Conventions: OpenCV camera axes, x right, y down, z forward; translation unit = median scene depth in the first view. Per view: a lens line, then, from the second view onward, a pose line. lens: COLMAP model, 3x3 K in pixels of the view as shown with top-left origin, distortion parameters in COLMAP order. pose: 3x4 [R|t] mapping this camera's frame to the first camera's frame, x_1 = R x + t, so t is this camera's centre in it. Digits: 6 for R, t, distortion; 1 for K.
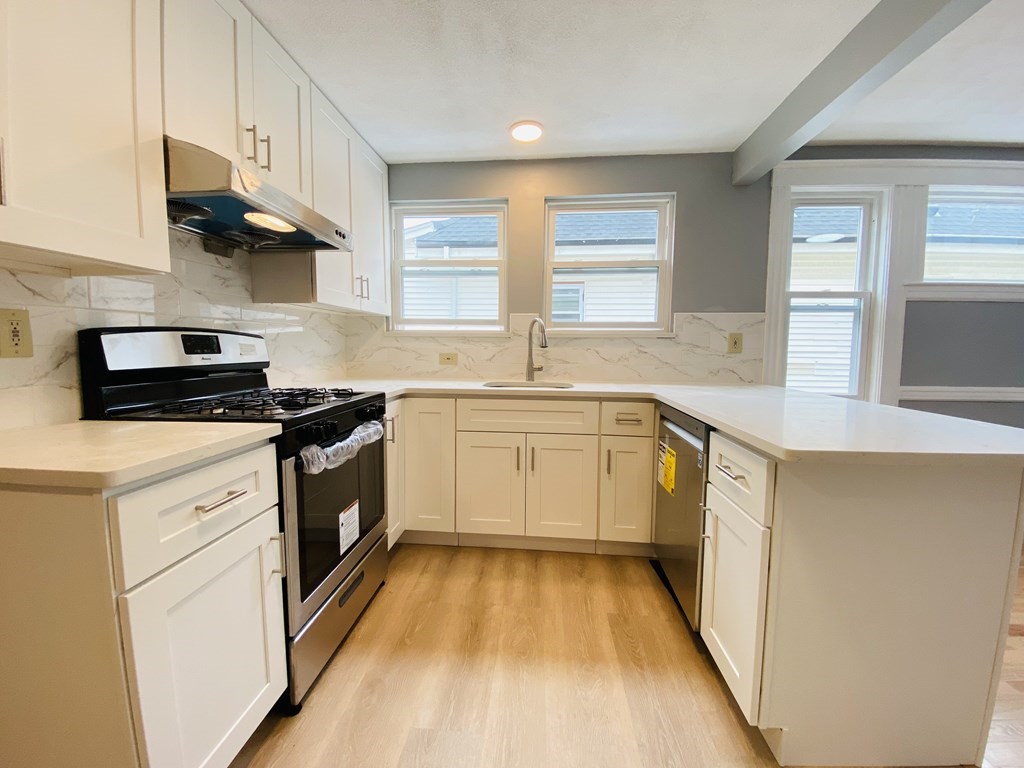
lens RADIAL K [[421.4, 0, 506.0], [0, 421.4, 380.4], [0, 0, 1]] dist [0.095924, -0.048763]
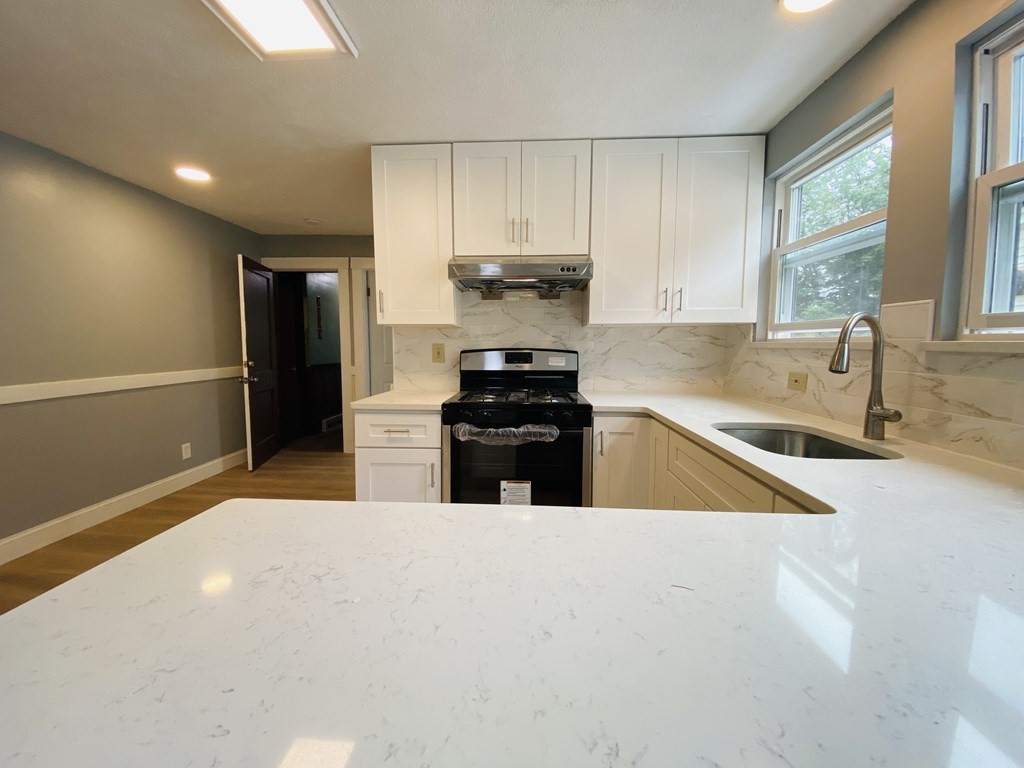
lens RADIAL K [[421.4, 0, 506.0], [0, 421.4, 380.4], [0, 0, 1]] dist [0.095924, -0.048763]
pose [[0.029424, 0.079458, -0.996404, 0.678443], [-0.083492, 0.993547, 0.076765, -0.085423], [0.996074, 0.080933, 0.035868, 0.659570]]
